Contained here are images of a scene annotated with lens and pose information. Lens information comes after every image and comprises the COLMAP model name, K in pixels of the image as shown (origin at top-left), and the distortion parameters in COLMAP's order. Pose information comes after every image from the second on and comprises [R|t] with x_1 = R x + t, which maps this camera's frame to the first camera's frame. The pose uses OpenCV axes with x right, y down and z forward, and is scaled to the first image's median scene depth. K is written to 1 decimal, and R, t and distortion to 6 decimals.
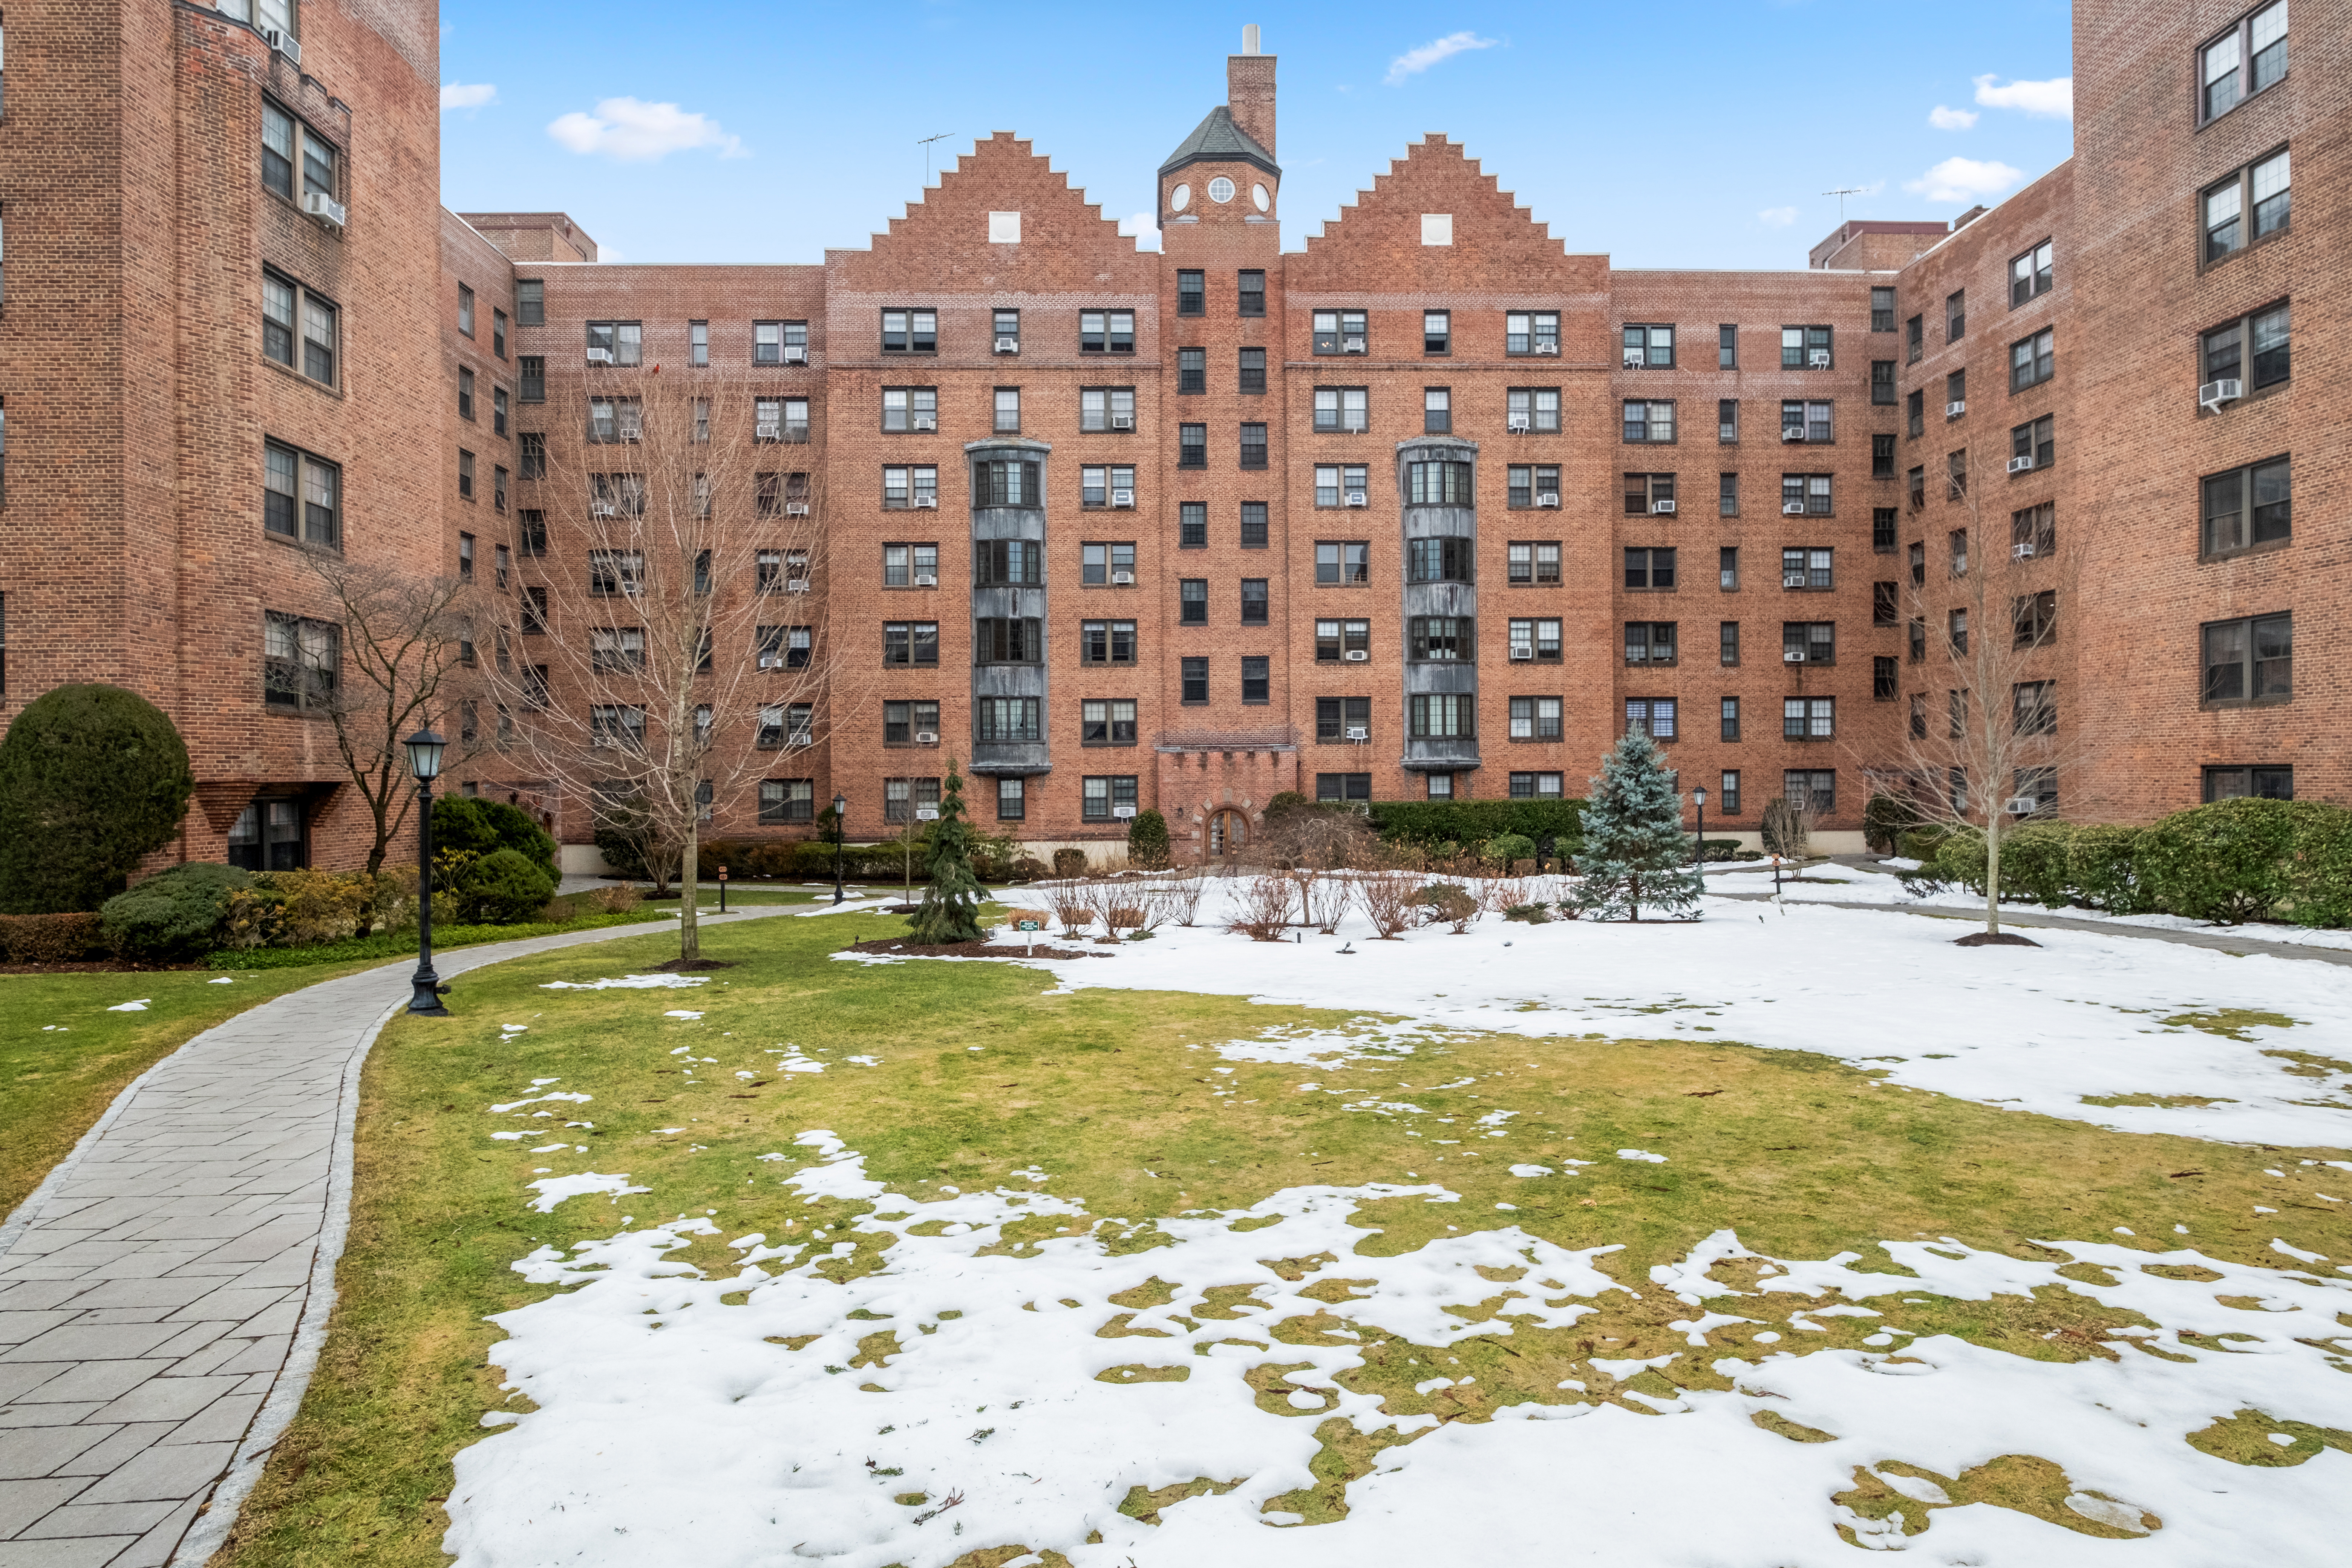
lens RADIAL K [[1159.7, 0, 1180.1], [0, 1159.7, 777.1], [0, 0, 1]] dist [-0.005964, -0.001743]
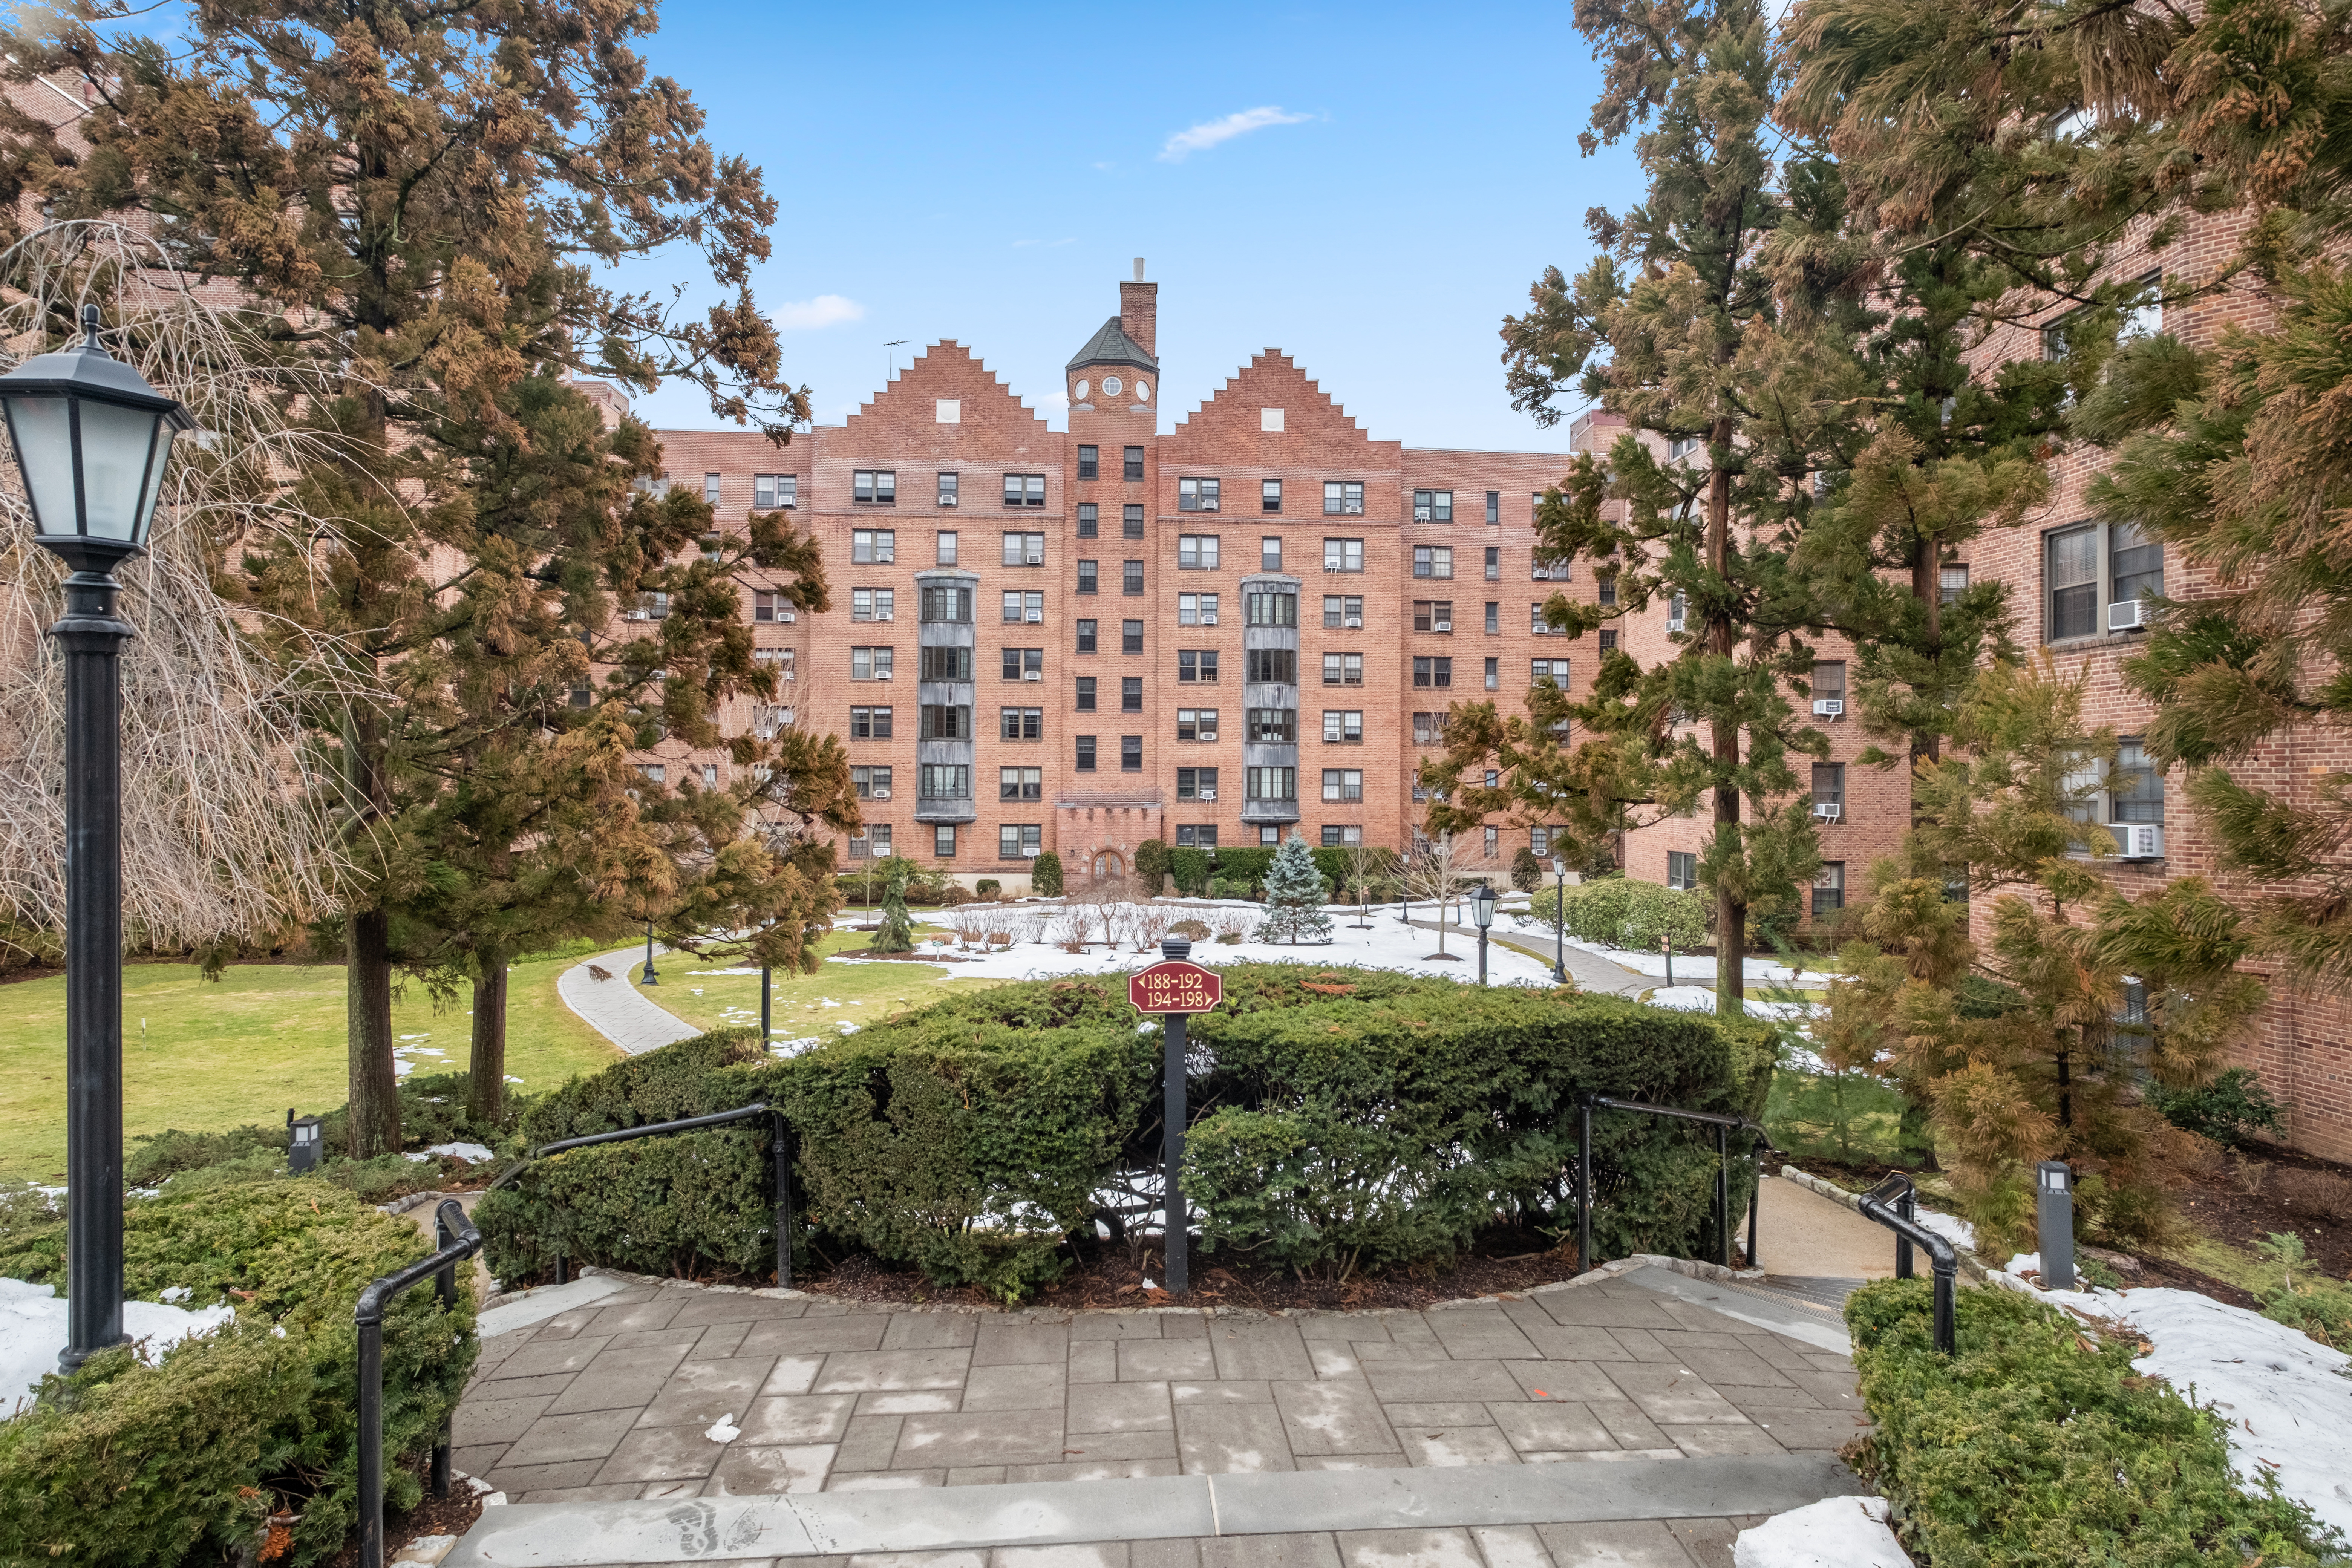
lens RADIAL K [[1174.7, 0, 1182.5], [0, 1174.7, 764.1], [0, 0, 1]] dist [-0.018324, -0.000663]
pose [[0.999171, 0.015863, 0.037482, 0.073228], [-0.015372, 0.999793, -0.013352, -0.054898], [-0.037686, 0.012764, 0.999208, -0.348959]]
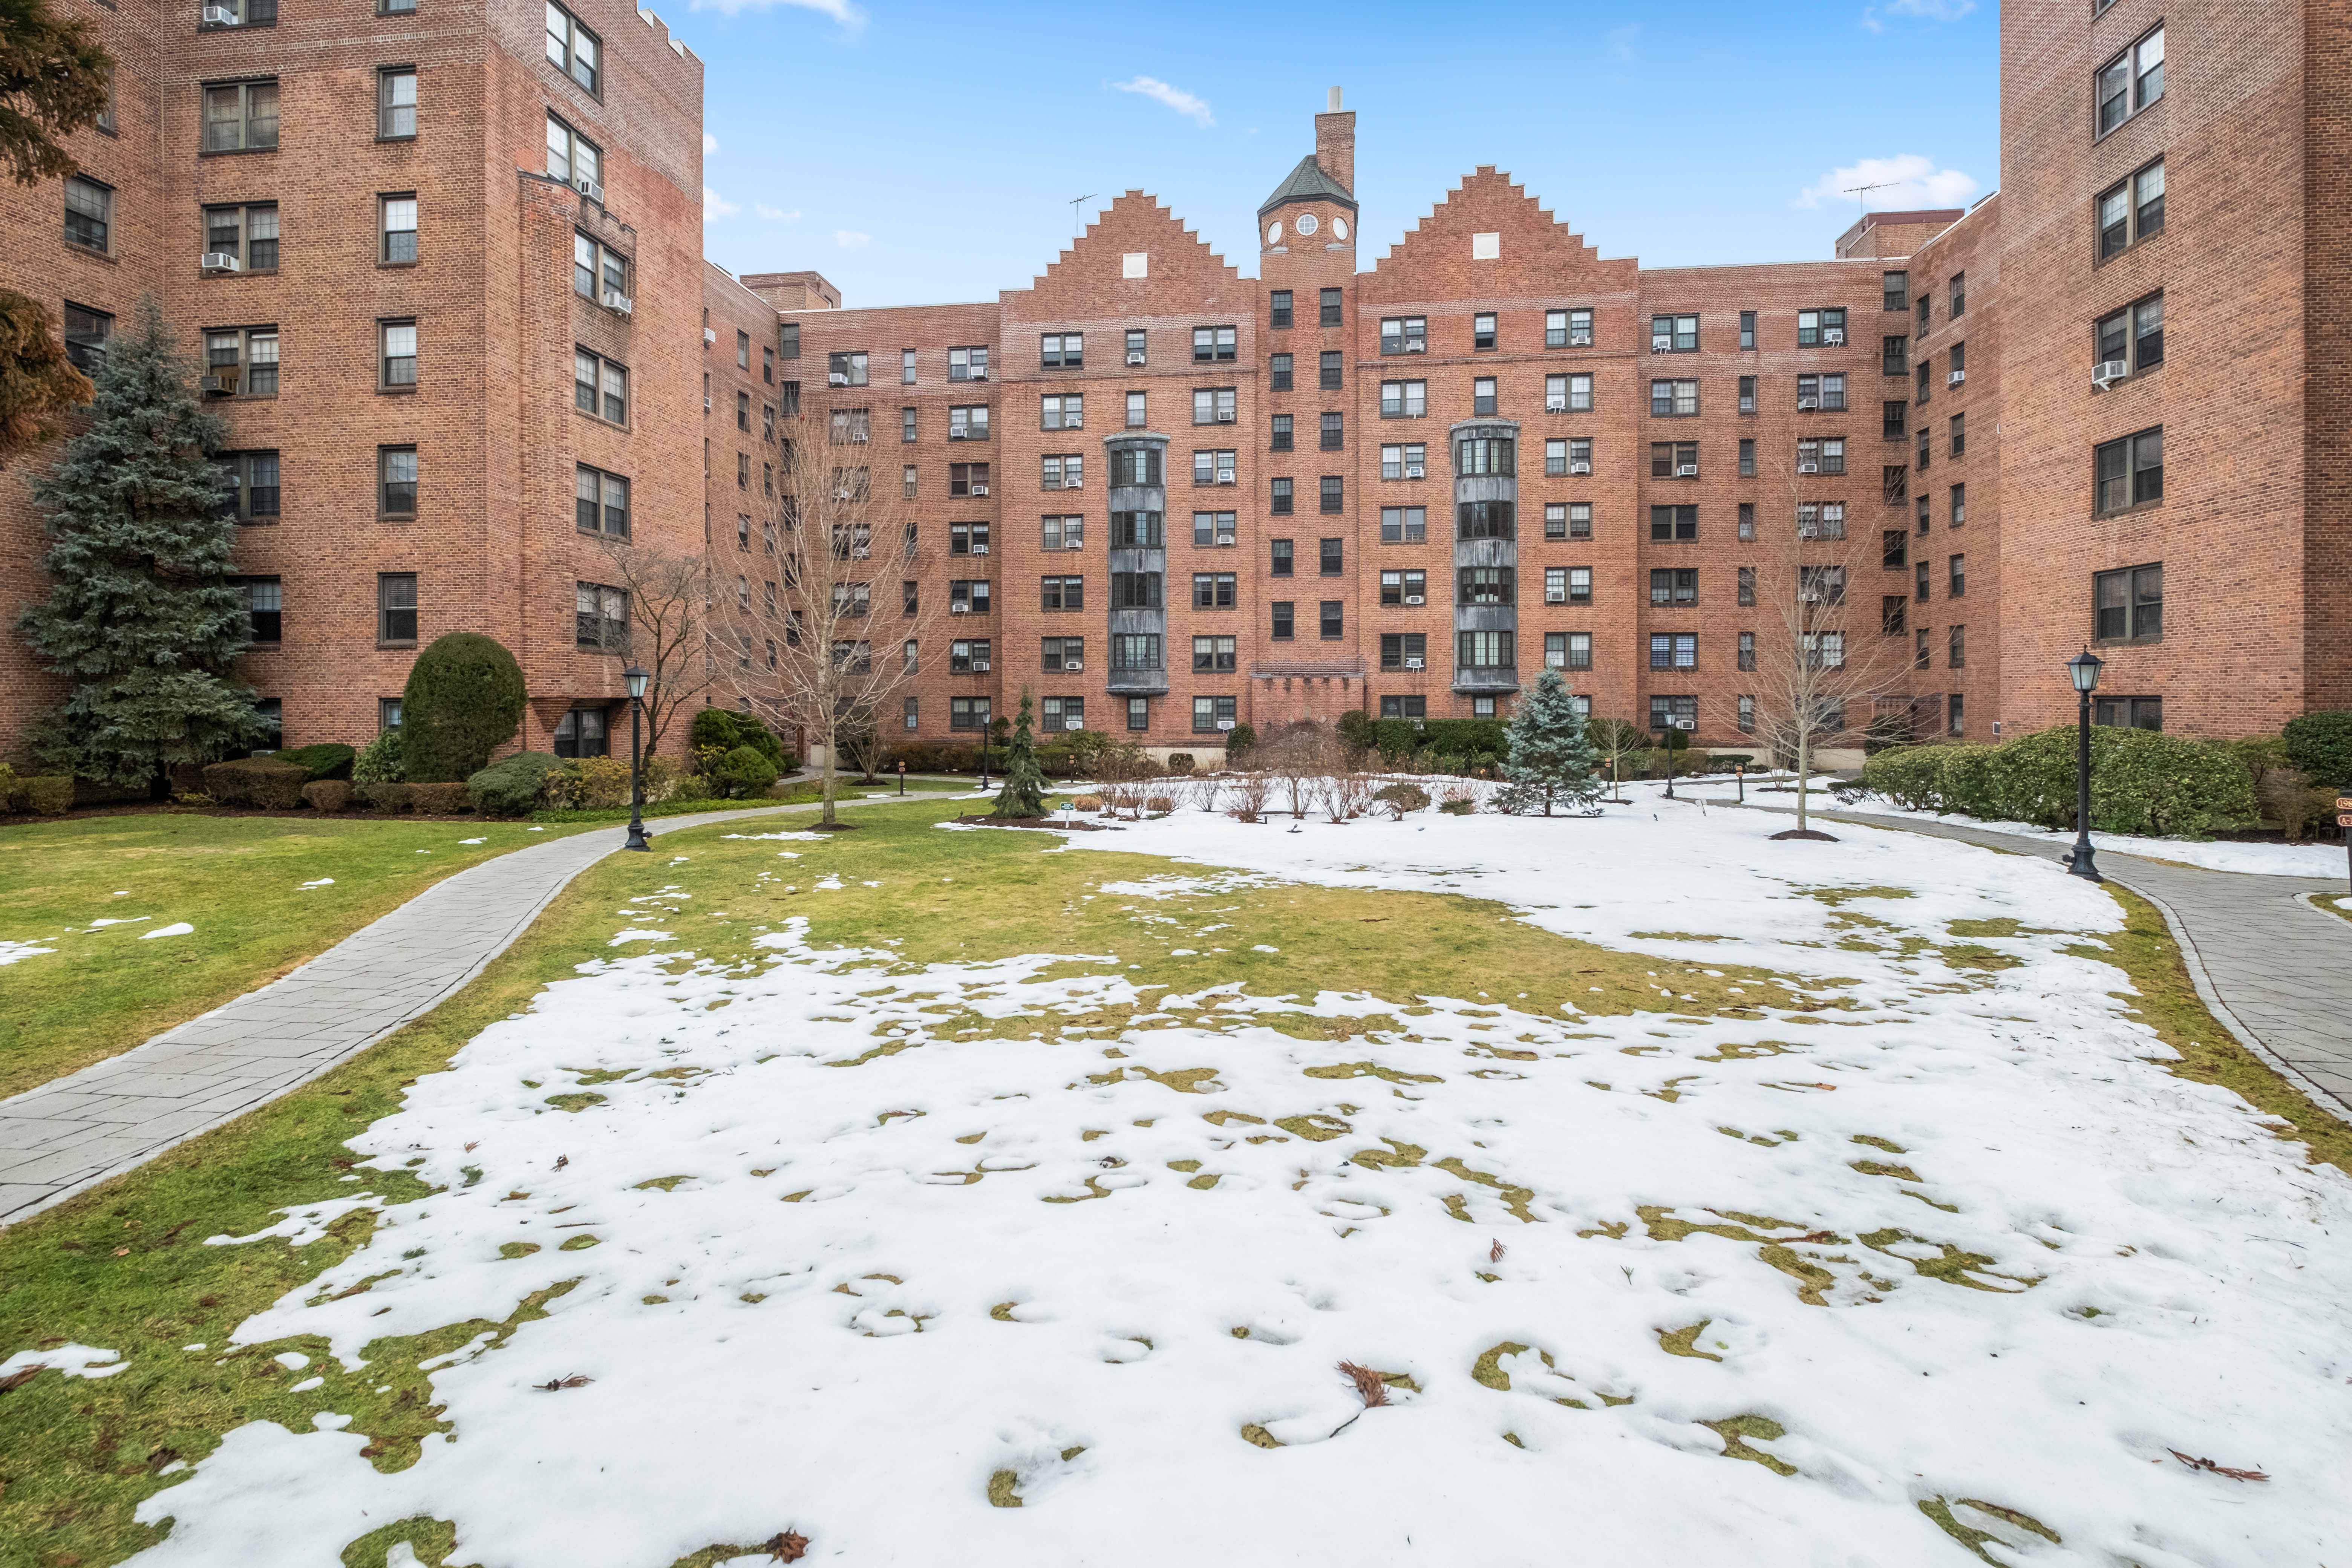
lens RADIAL K [[969.1, 0, 1199.6], [0, 969.1, 701.8], [0, 0, 1]] dist [0.011758, -0.015728]
pose [[0.988915, 0.008307, -0.148251, 0.080546], [-0.007366, 0.999949, 0.006894, -0.002259], [0.148301, -0.005726, 0.988926, -0.049172]]
